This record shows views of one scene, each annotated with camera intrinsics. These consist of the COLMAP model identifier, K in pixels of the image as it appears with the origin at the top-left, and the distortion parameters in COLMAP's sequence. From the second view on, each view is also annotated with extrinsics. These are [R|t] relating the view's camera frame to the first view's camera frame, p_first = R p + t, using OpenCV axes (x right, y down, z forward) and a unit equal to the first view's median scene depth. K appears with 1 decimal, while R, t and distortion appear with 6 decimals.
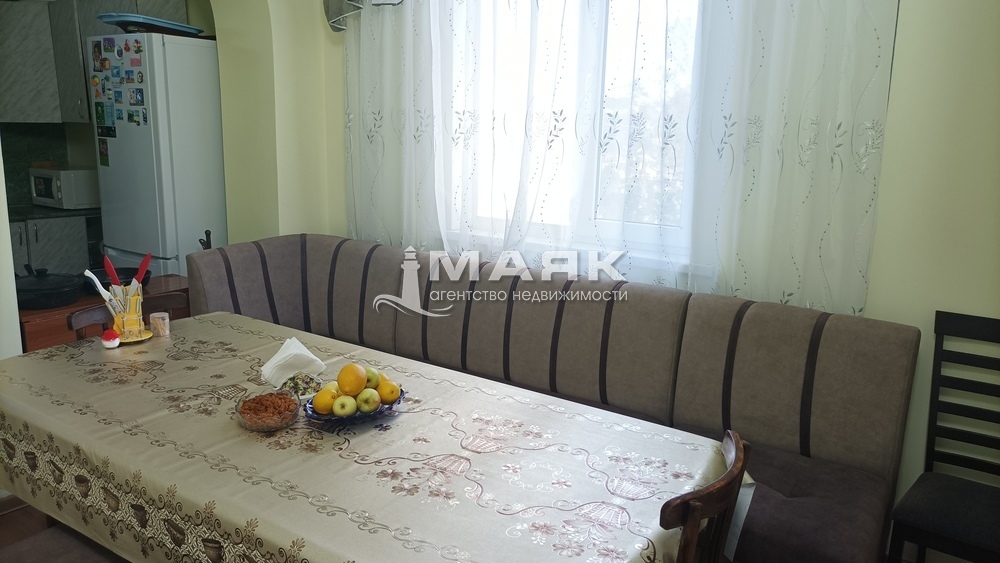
lens RADIAL K [[746.1, 0, 499.2], [0, 746.1, 278.7], [0, 0, 1]] dist [0.013977, -0.006401]
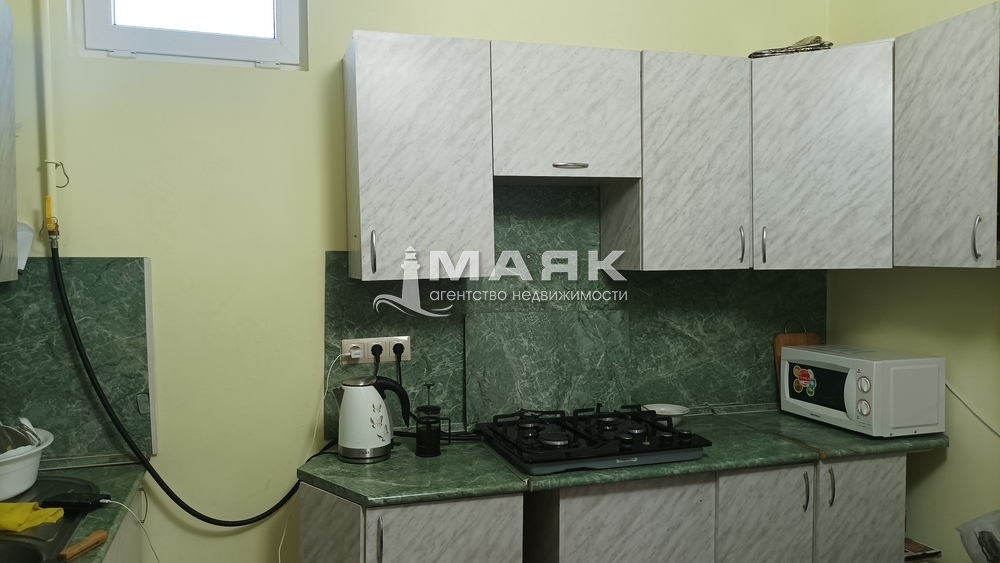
lens RADIAL K [[746.1, 0, 499.7], [0, 746.1, 283.0], [0, 0, 1]] dist [0.013977, -0.006401]
pose [[0.785846, -0.004541, -0.618405, -0.483371], [-0.110450, 0.982865, -0.147573, -0.095782], [0.608479, 0.184273, 0.771879, 0.457030]]
